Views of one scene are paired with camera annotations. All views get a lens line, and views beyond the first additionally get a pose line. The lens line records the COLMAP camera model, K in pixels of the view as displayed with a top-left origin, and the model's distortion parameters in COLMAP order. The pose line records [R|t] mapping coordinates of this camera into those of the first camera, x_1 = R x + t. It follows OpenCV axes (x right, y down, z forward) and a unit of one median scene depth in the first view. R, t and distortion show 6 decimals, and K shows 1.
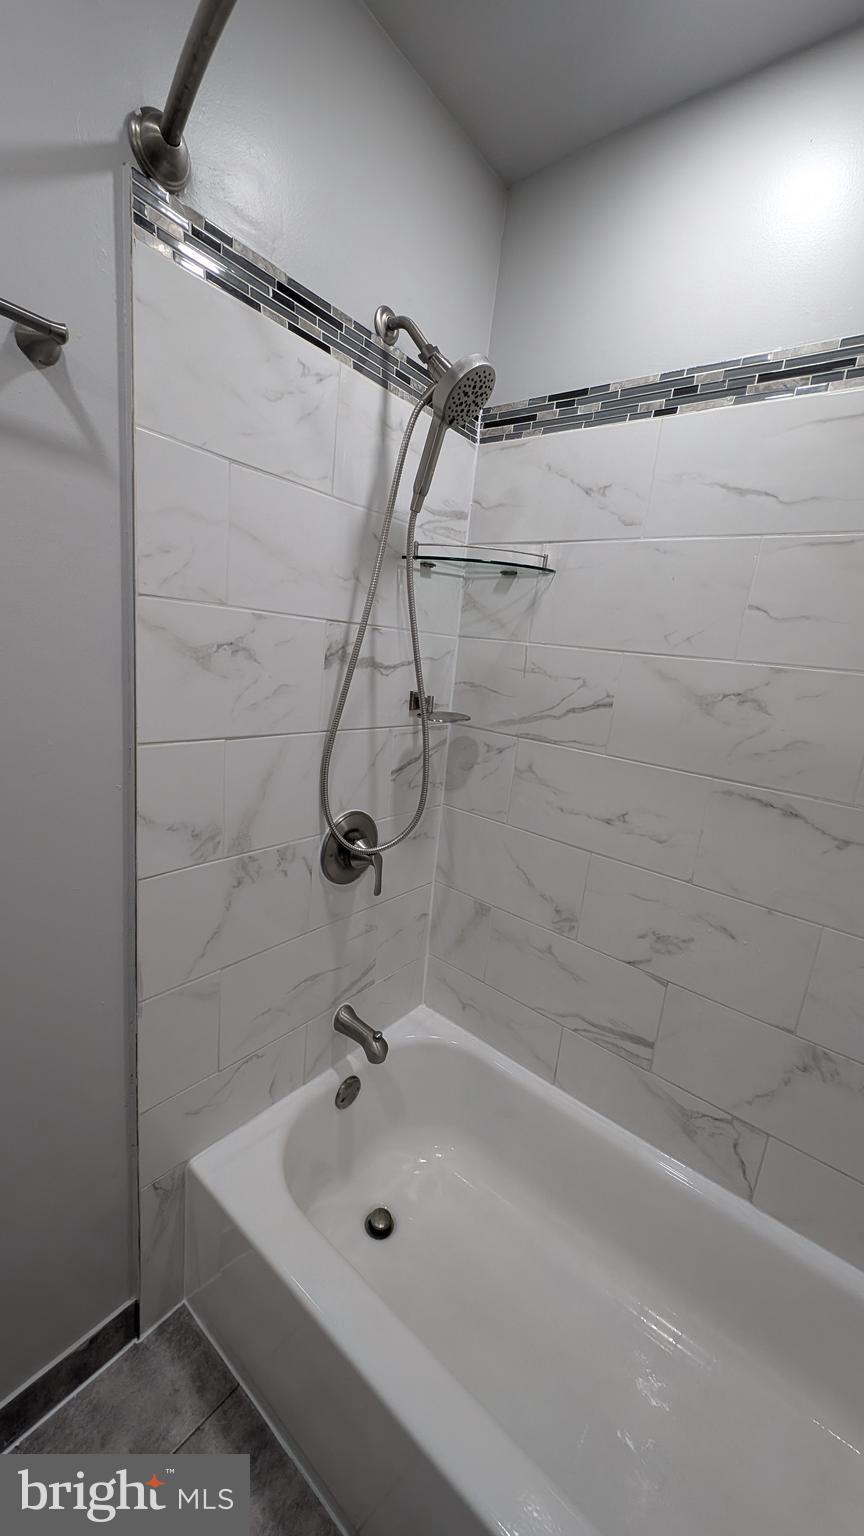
lens RADIAL K [[573.7, 0, 428.8], [0, 573.7, 771.8], [0, 0, 1]] dist [0.008969, -0.002824]
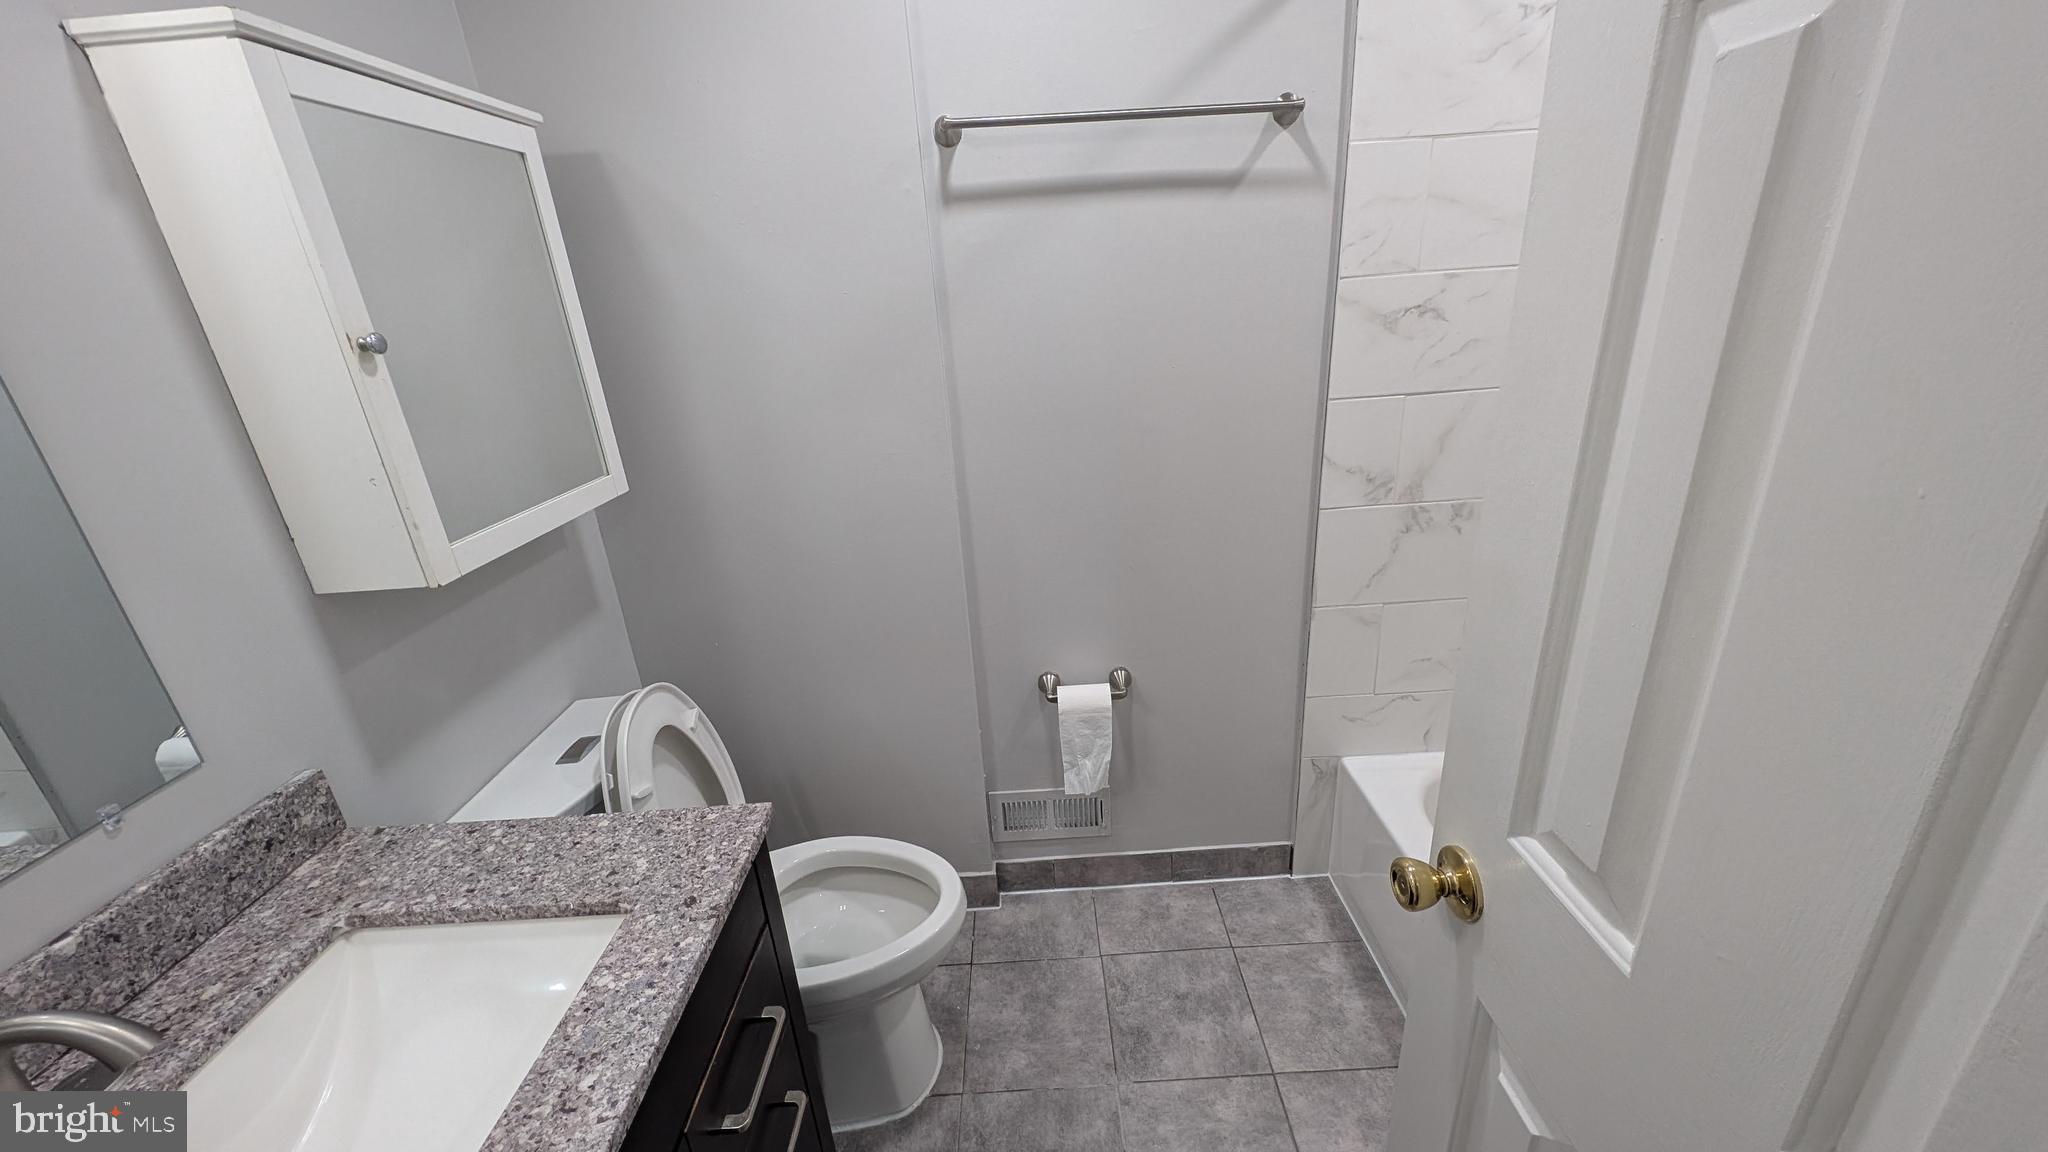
lens RADIAL K [[764.9, 0, 1018.8], [0, 764.9, 572.3], [0, 0, 1]] dist [0.008969, -0.002824]
pose [[0.631447, 0.129407, -0.764544, 0.351360], [-0.039675, 0.990076, 0.134813, 0.111361], [0.774403, -0.054794, 0.630315, -0.537516]]
